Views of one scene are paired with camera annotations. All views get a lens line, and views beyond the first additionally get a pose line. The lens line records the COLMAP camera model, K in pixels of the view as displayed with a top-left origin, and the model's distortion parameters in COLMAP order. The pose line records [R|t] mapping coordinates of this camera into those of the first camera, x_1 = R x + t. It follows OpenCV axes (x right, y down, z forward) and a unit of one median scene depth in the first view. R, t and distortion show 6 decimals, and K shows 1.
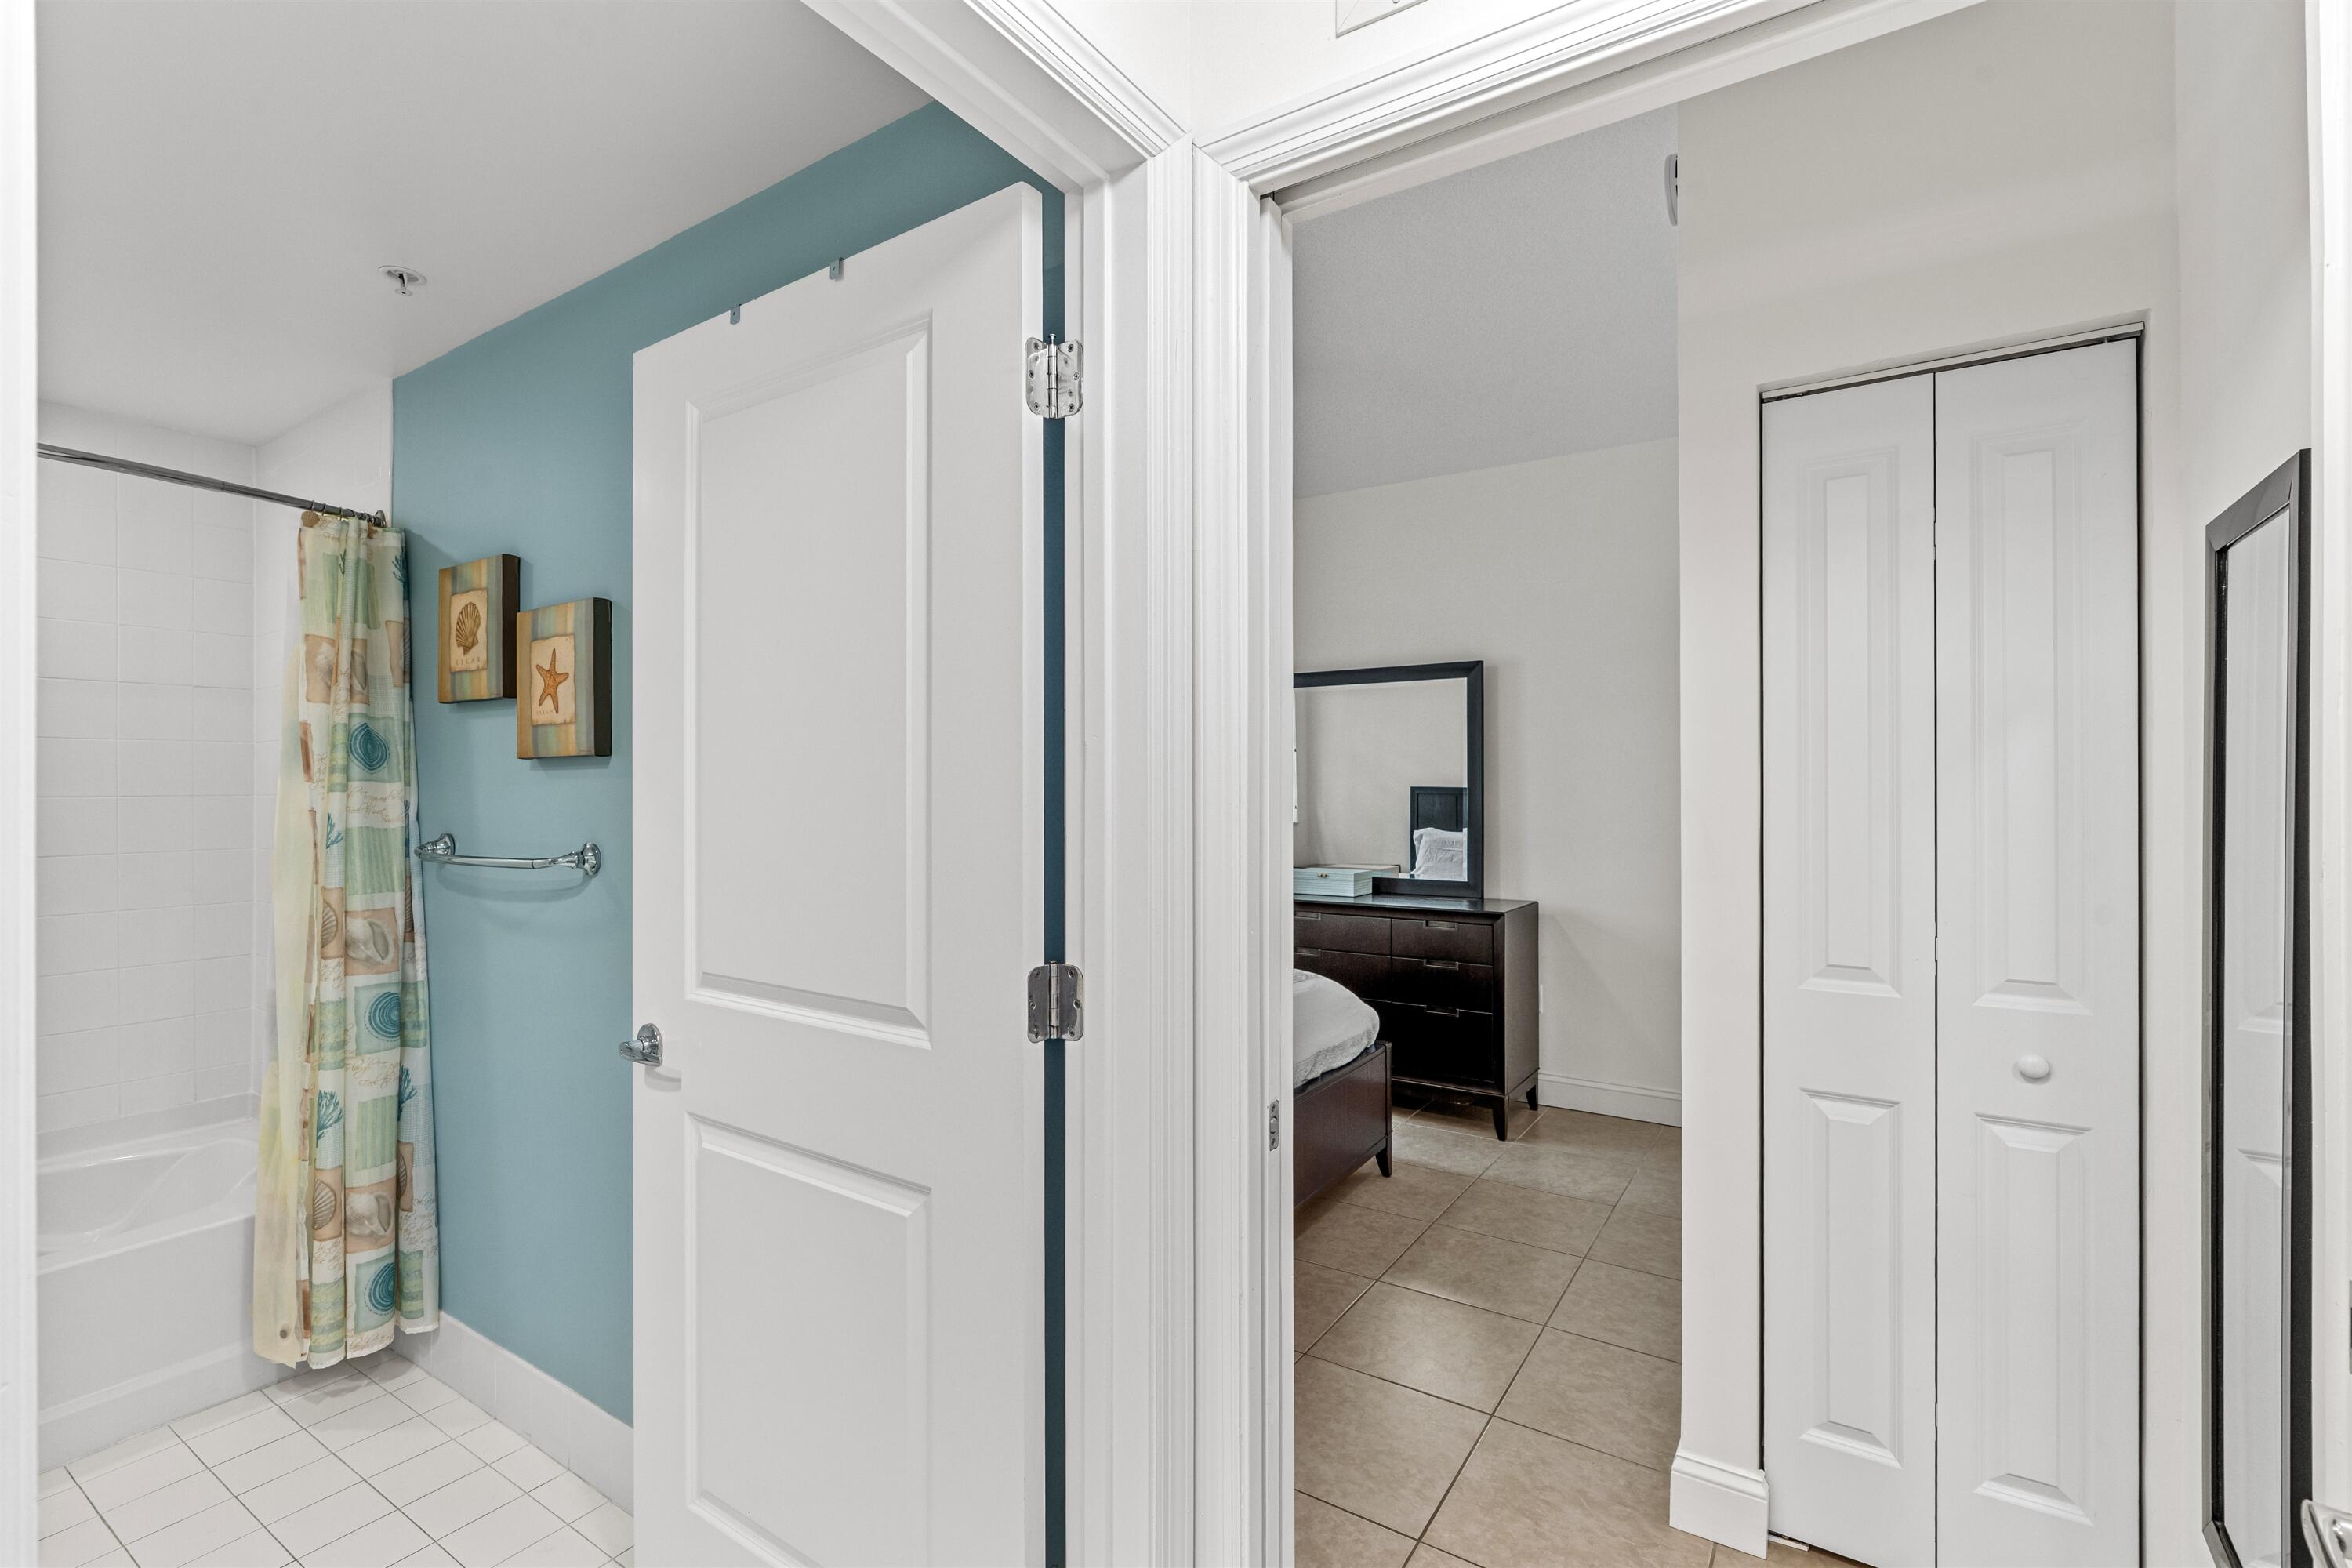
lens RADIAL K [[1053.1, 0, 1178.3], [0, 1053.1, 792.9], [0, 0, 1]] dist [-0.003675, 0.001097]
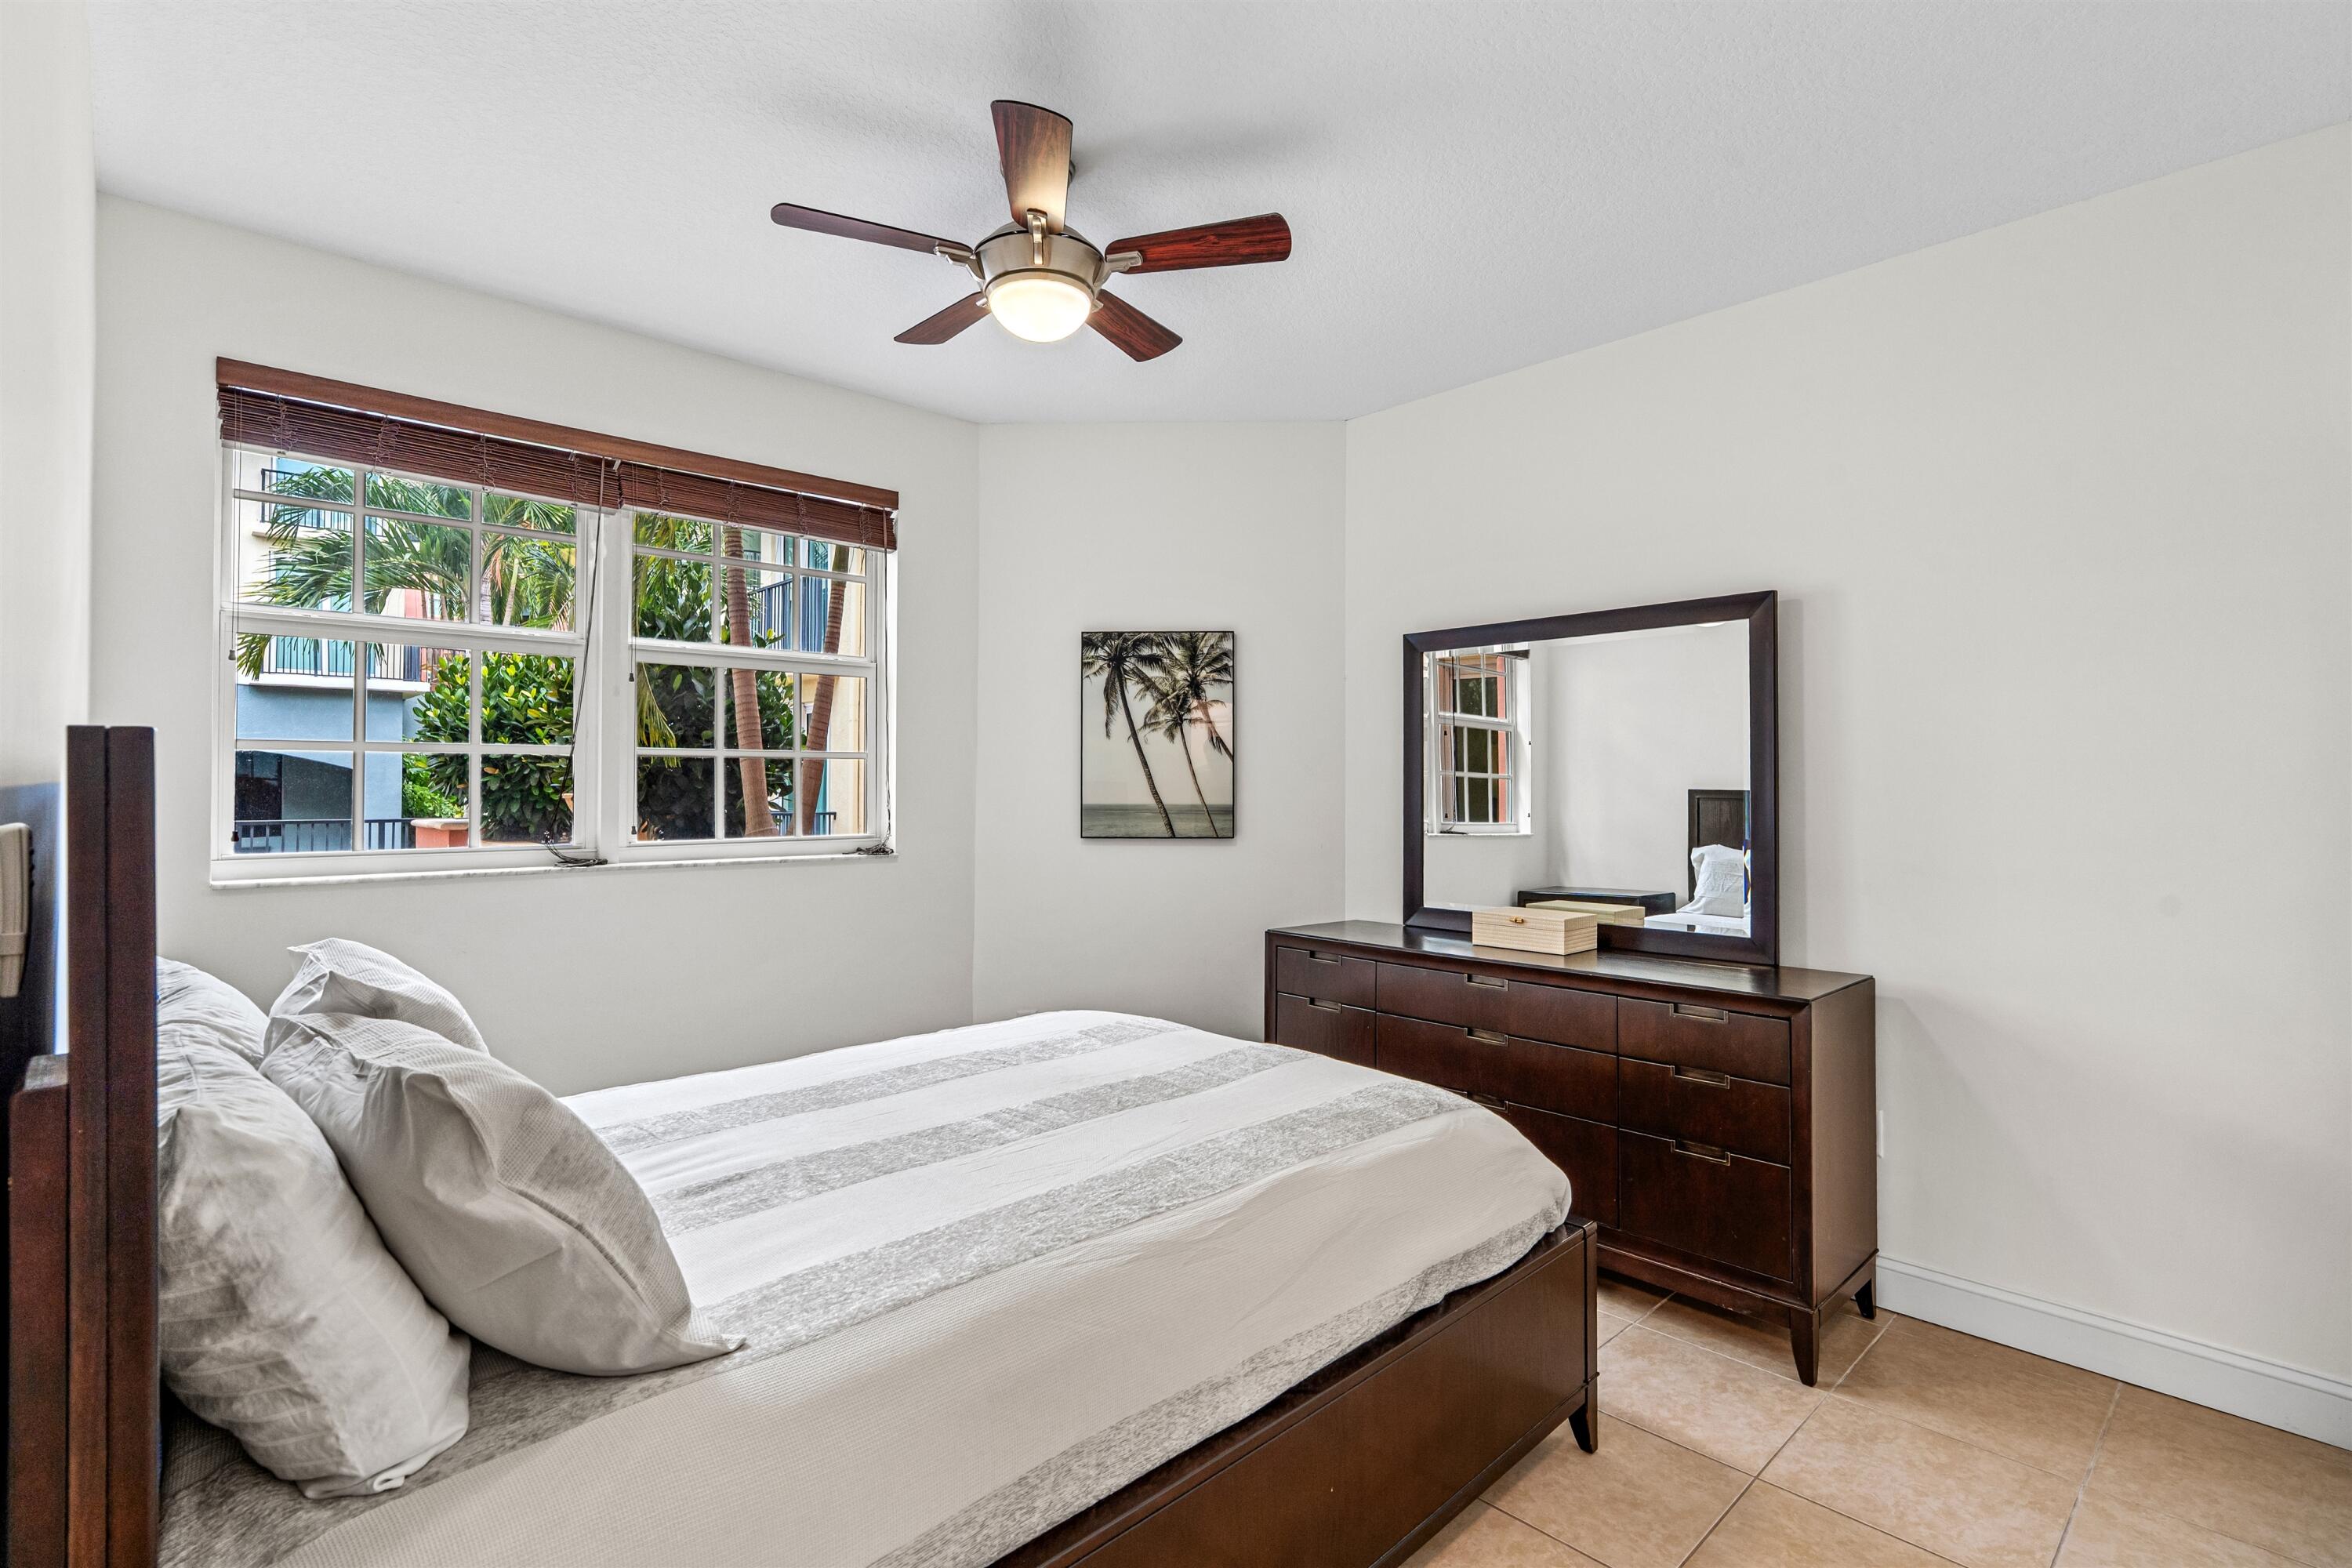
lens RADIAL K [[1053.1, 0, 1219.9], [0, 1053.1, 782.8], [0, 0, 1]] dist [-0.003675, 0.001097]
pose [[0.973183, 0.000354, -0.230031, 0.114603], [-0.002997, 0.999933, -0.011142, -0.002189], [0.230011, 0.011532, 0.973120, 0.324232]]
